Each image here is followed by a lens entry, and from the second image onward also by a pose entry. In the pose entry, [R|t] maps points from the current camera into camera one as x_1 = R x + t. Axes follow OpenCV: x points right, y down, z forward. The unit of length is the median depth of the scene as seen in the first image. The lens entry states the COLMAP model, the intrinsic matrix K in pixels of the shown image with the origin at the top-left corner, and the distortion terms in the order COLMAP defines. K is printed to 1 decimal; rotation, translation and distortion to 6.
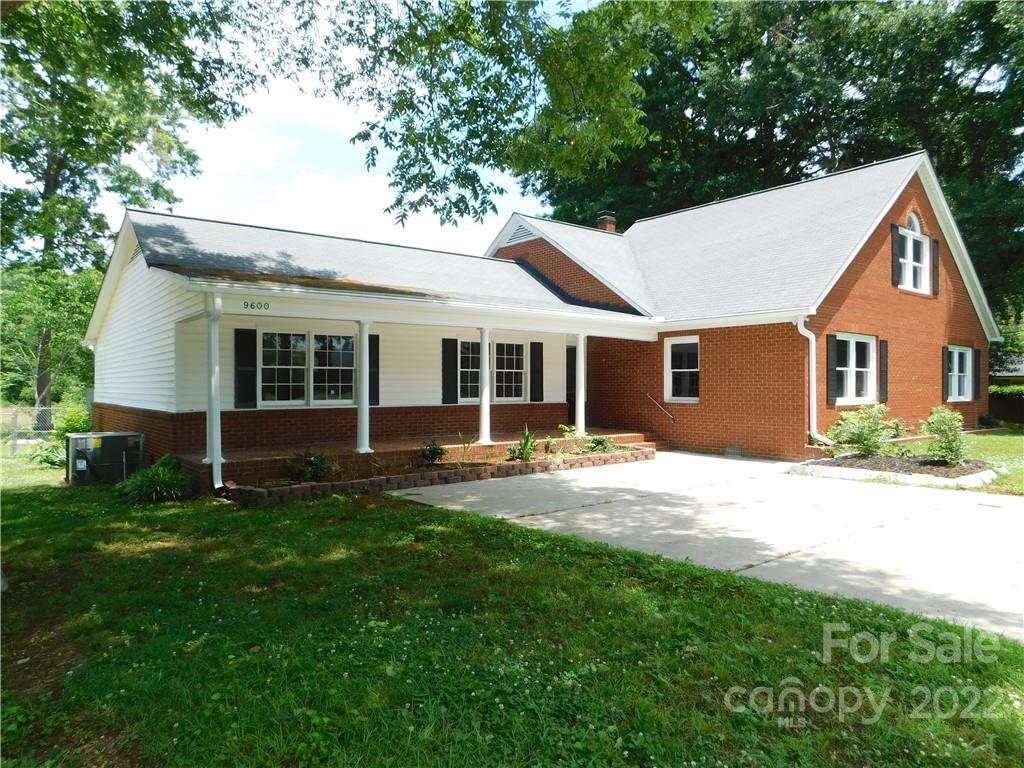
lens RADIAL K [[683.6, 0, 510.2], [0, 683.6, 384.4], [0, 0, 1]] dist [-0.038780, 0.014403]
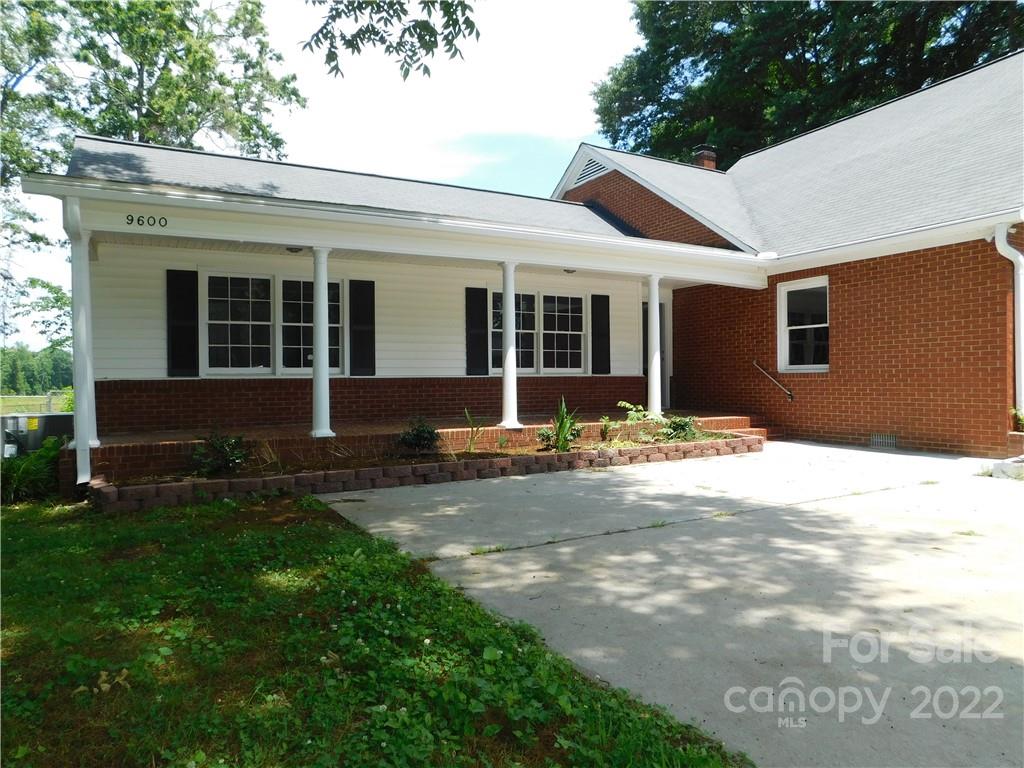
lens RADIAL K [[683.6, 0, 511.9], [0, 683.6, 386.4], [0, 0, 1]] dist [-0.038780, 0.014403]
pose [[0.987553, -0.004261, -0.157226, 0.070204], [0.006300, 0.999902, 0.012472, 0.033498], [0.157158, -0.013308, 0.987484, 0.281665]]
